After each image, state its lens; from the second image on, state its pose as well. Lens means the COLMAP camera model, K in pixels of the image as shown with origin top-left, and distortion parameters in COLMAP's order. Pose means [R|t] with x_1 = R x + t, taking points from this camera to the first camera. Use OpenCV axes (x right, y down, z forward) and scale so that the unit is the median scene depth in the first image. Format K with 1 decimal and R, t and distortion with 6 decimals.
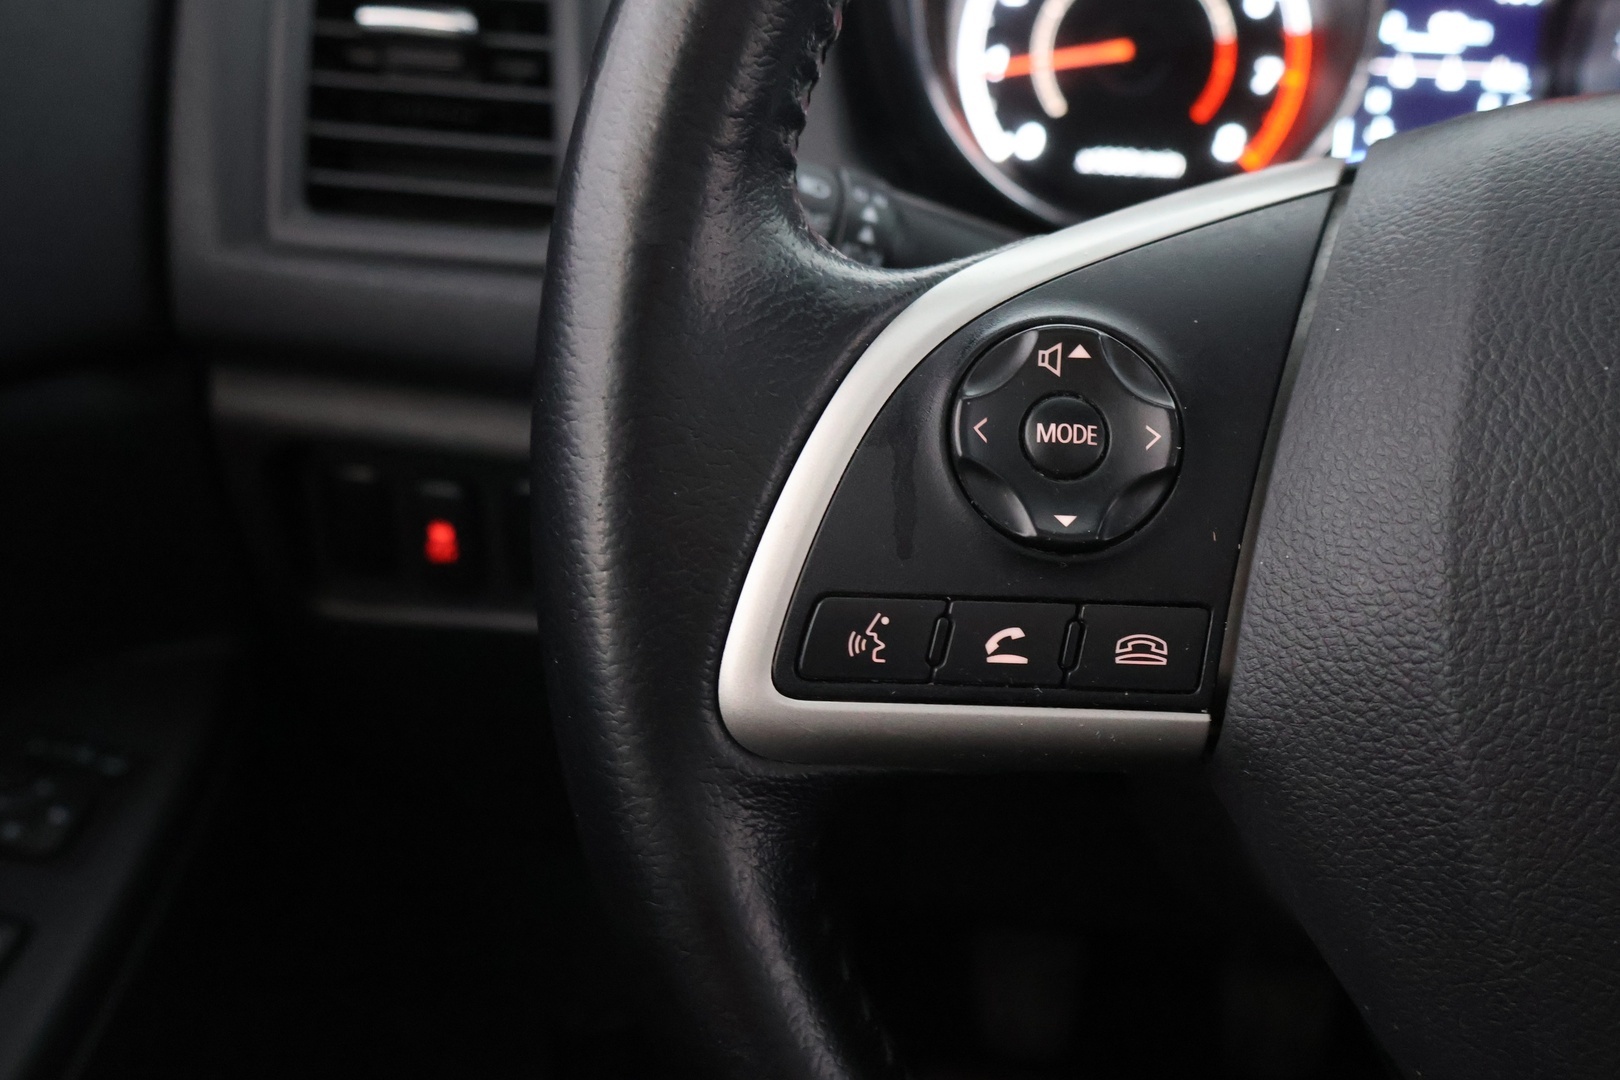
lens RADIAL K [[1599.0, 0, 805.6], [0, 1599.0, 531.8], [0, 0, 1]] dist [-0.013868, 0.000000]
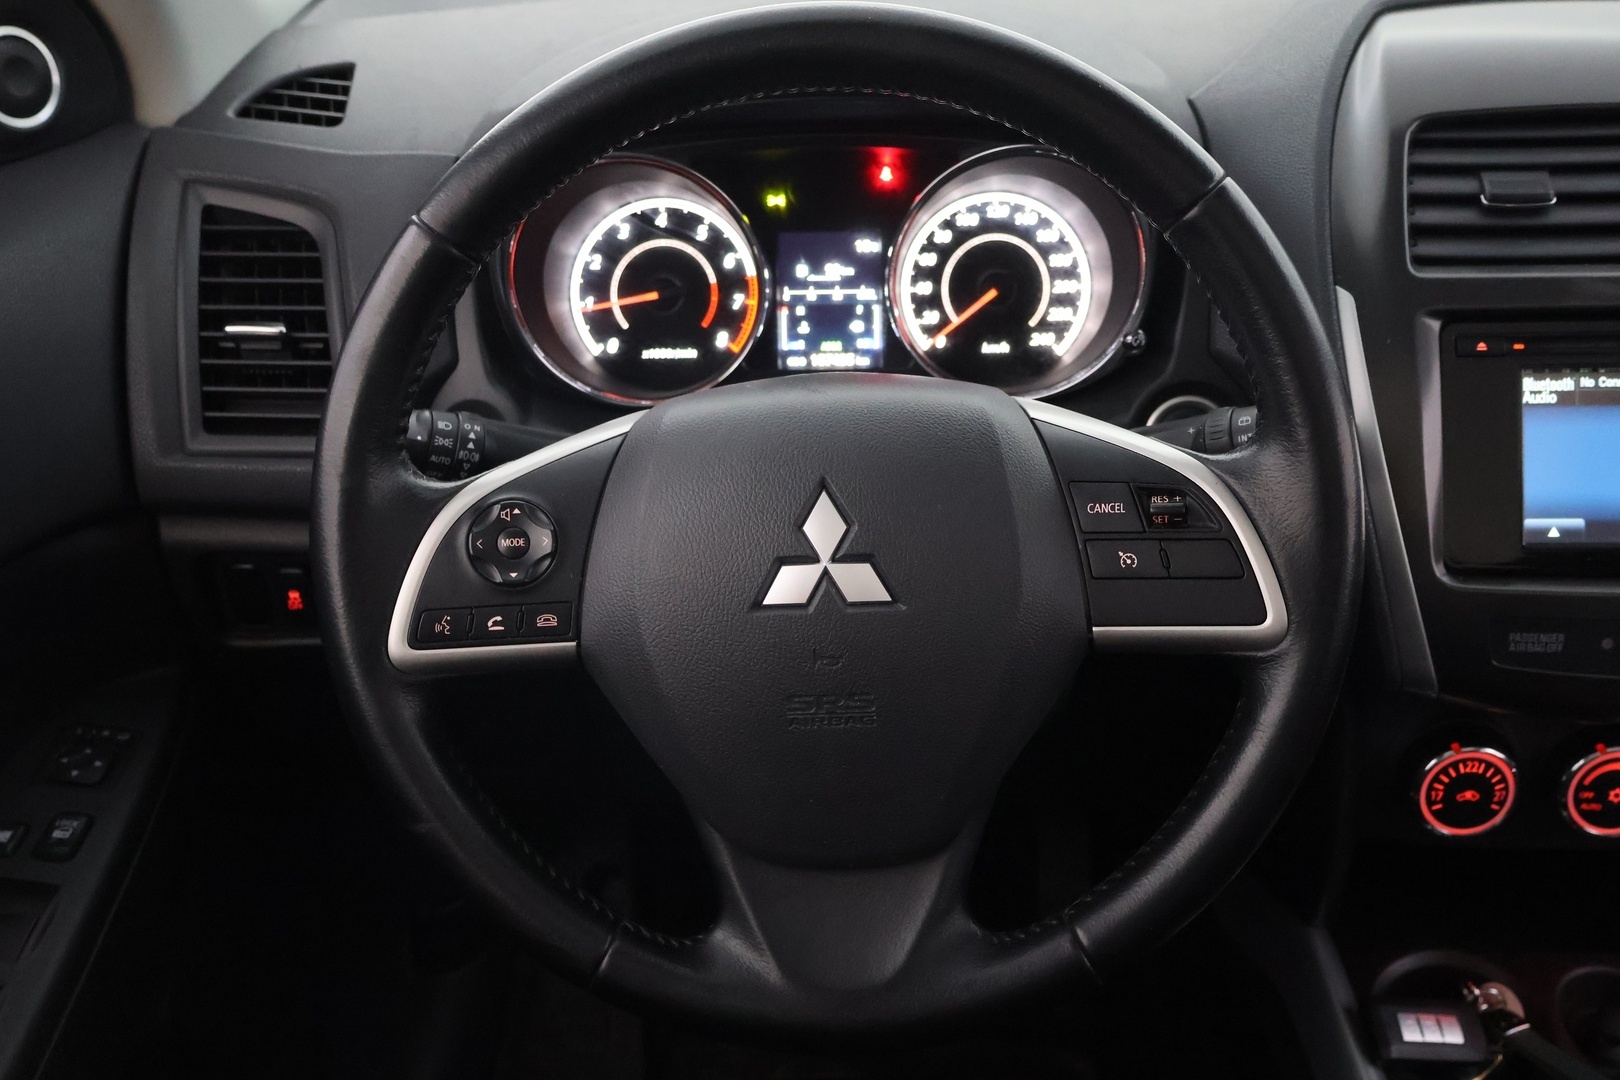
lens RADIAL K [[1599.0, 0, 816.4], [0, 1599.0, 550.9], [0, 0, 1]] dist [-0.013868, 0.000000]
pose [[0.993991, -0.086253, 0.067400, 0.463866], [0.085955, 0.996272, 0.007316, -0.021901], [-0.067780, -0.001479, 0.997699, -1.619887]]
